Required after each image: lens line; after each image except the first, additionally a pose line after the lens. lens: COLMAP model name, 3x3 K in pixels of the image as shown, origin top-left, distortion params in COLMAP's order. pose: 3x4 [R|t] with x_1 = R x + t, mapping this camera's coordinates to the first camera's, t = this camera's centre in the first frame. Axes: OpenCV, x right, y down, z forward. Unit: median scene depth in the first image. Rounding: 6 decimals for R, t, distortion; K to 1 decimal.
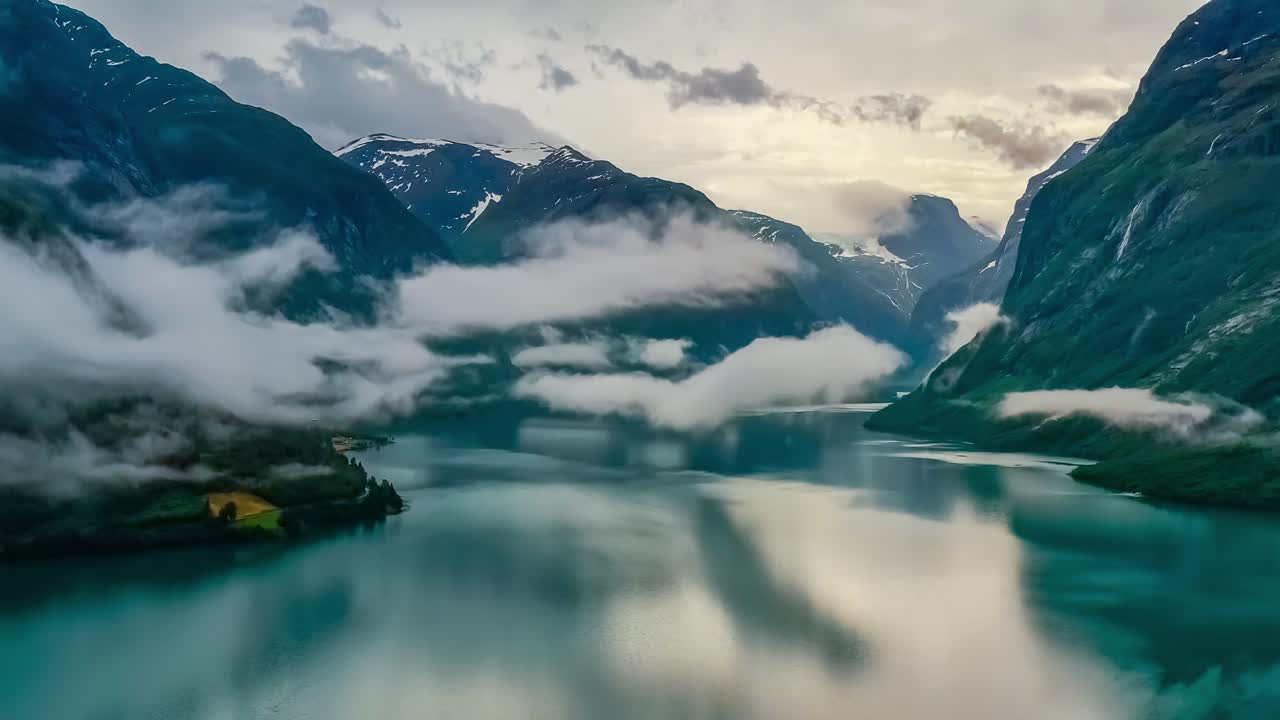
lens RADIAL K [[1392.3, 0, 646.1], [0, 1392.3, 361.3], [0, 0, 1]] dist [0.009196, 0.000000]
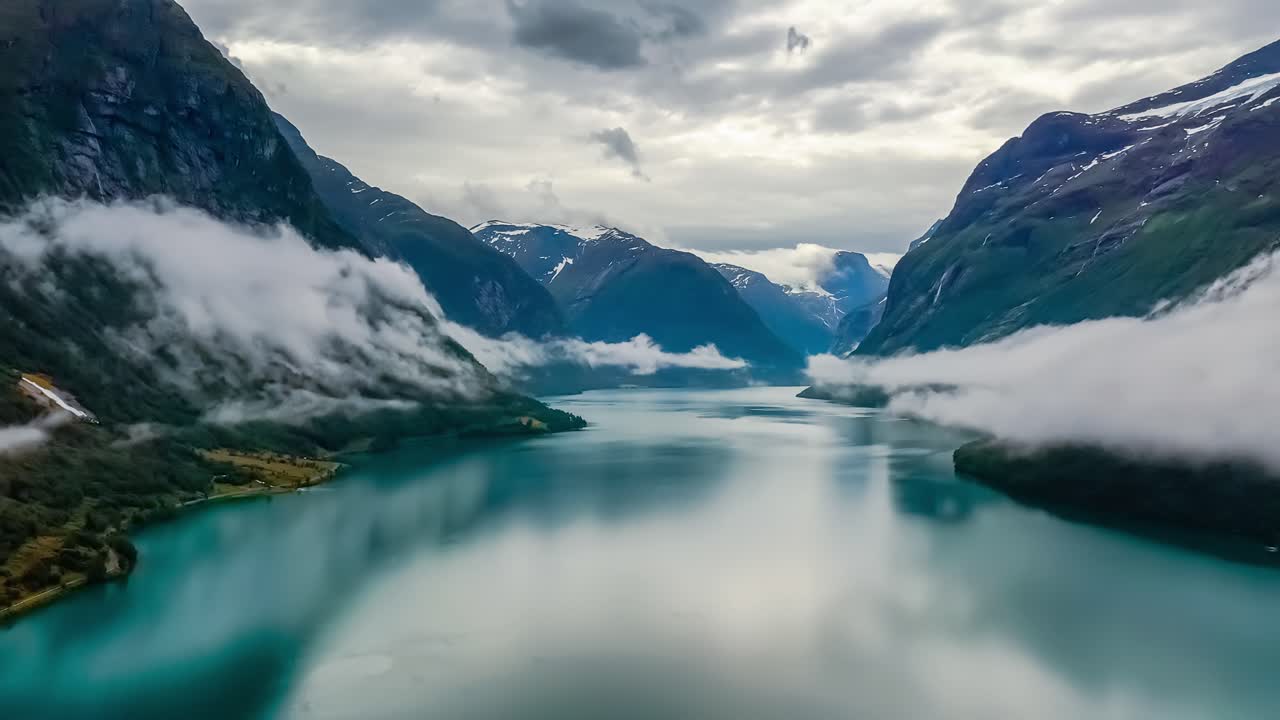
lens RADIAL K [[1041.2, 0, 643.1], [0, 1041.2, 357.5], [0, 0, 1]] dist [0.002686, 0.011765]
pose [[0.999874, -0.012437, -0.009823, -0.014438], [0.012374, 0.999903, -0.006376, 0.000844], [0.009901, 0.006254, 0.999931, -0.178229]]
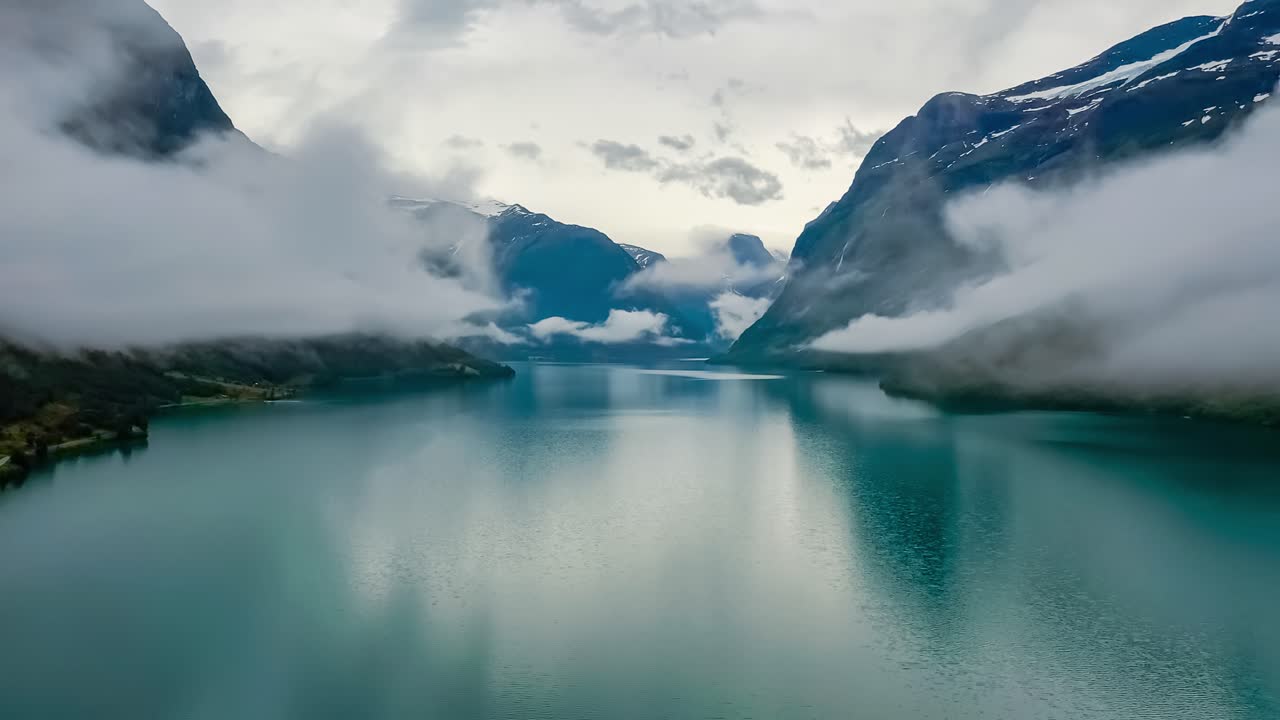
lens RADIAL K [[1041.2, 0, 643.1], [0, 1041.2, 362.8], [0, 0, 1]] dist [0.002686, 0.011765]
pose [[0.995157, -0.012308, 0.097521, -0.030950], [0.011538, 0.999898, 0.008455, 0.017154], [-0.097615, -0.007289, 0.995198, -0.188497]]
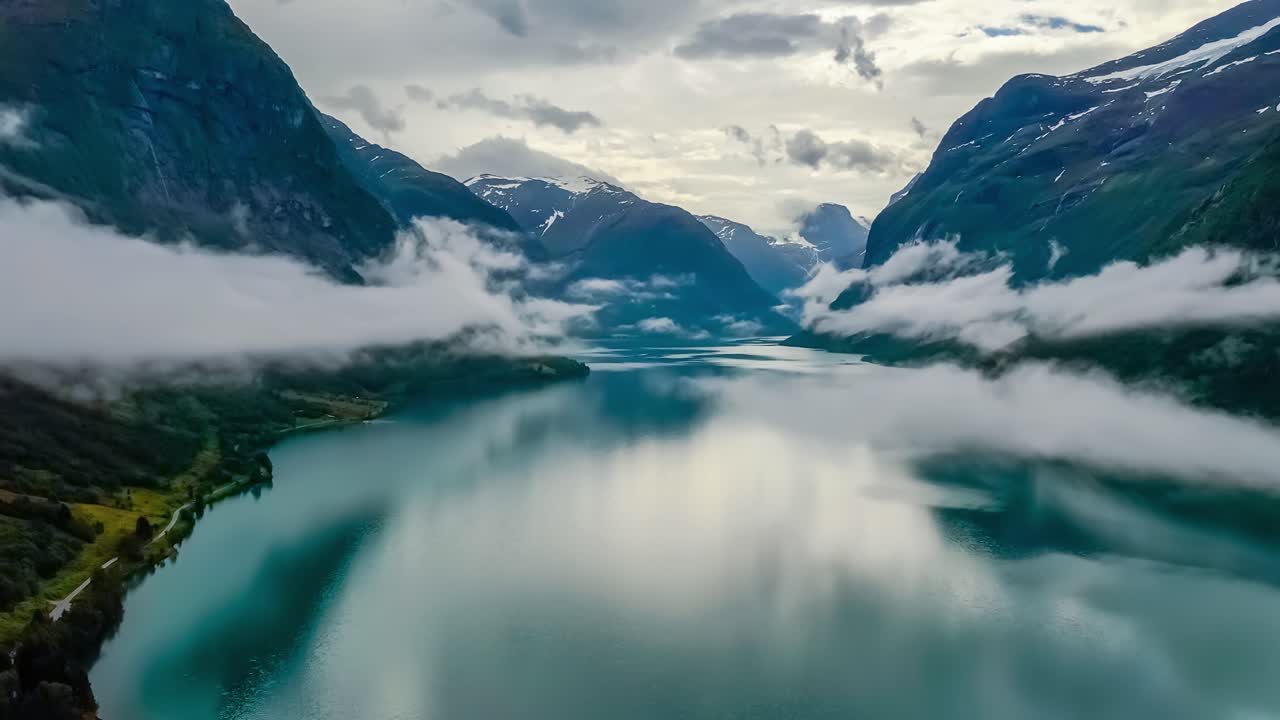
lens RADIAL K [[1041.2, 0, 641.9], [0, 1041.2, 364.6], [0, 0, 1]] dist [0.002686, 0.011765]
pose [[0.999882, -0.014961, 0.003473, -0.019834], [0.014772, 0.998681, 0.049169, -0.000039], [-0.004204, -0.049112, 0.998784, -0.222601]]
